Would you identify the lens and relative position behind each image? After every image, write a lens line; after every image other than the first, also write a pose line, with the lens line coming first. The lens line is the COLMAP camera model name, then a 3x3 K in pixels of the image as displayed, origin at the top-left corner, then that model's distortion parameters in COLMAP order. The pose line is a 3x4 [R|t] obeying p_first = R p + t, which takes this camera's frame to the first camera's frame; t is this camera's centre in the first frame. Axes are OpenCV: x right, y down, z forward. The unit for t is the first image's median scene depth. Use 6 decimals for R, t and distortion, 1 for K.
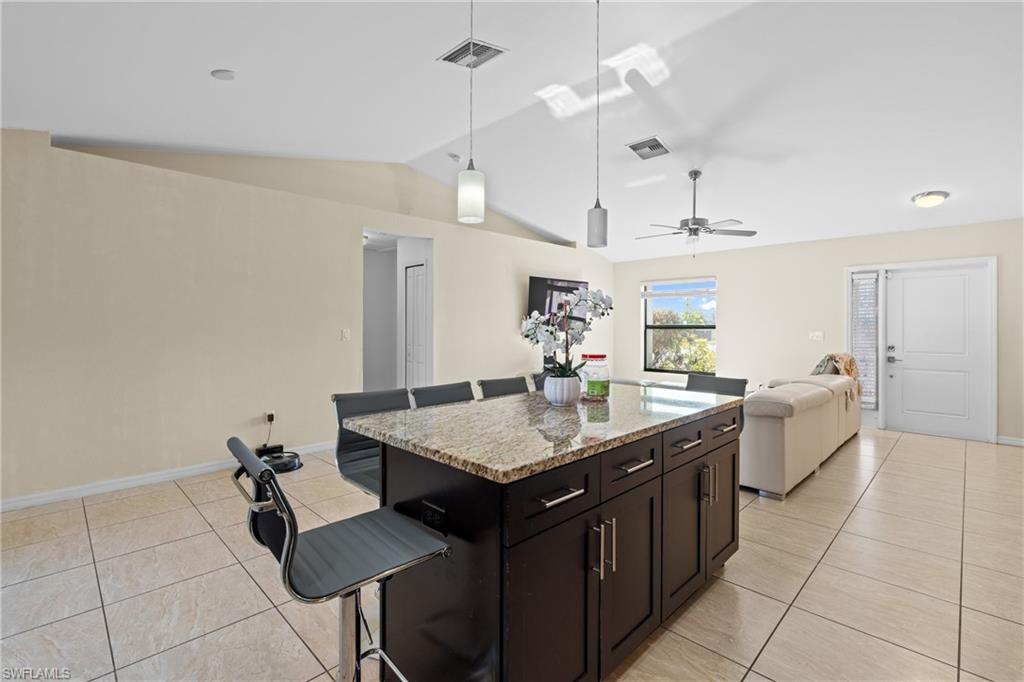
lens RADIAL K [[464.7, 0, 513.0], [0, 464.7, 324.2], [0, 0, 1]] dist [-0.000241, 0.000223]
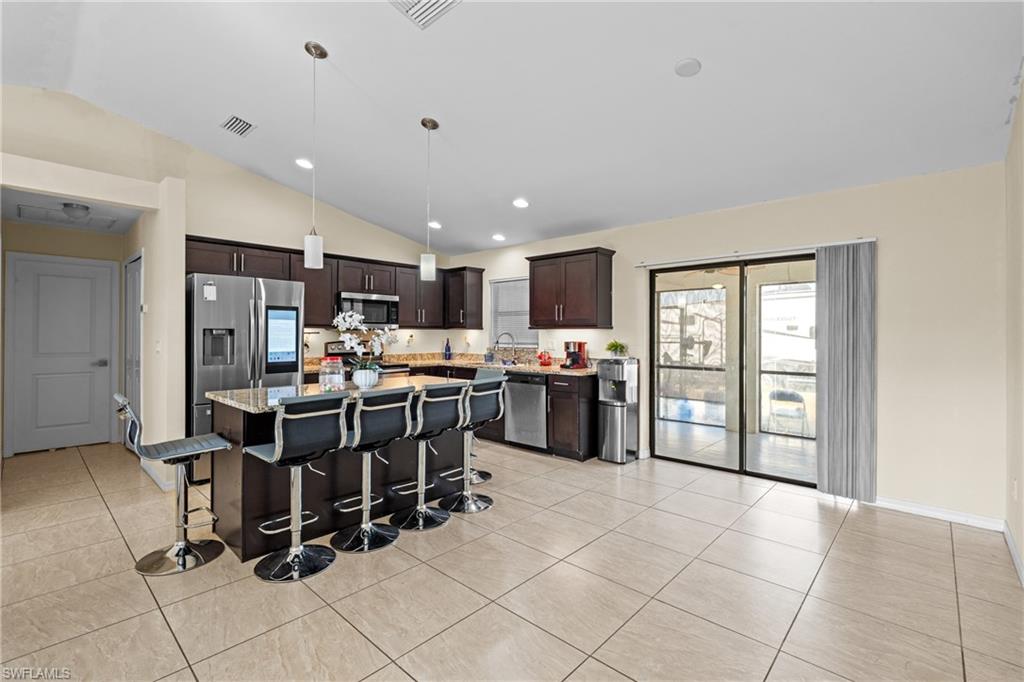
lens RADIAL K [[458.4, 0, 515.0], [0, 458.4, 332.9], [0, 0, 1]] dist [-0.010451, -0.000144]
pose [[-0.999051, -0.003642, -0.043412, -0.171192], [-0.003241, 0.999951, -0.009310, 0.000282], [0.043444, -0.009161, -0.999014, 1.369220]]
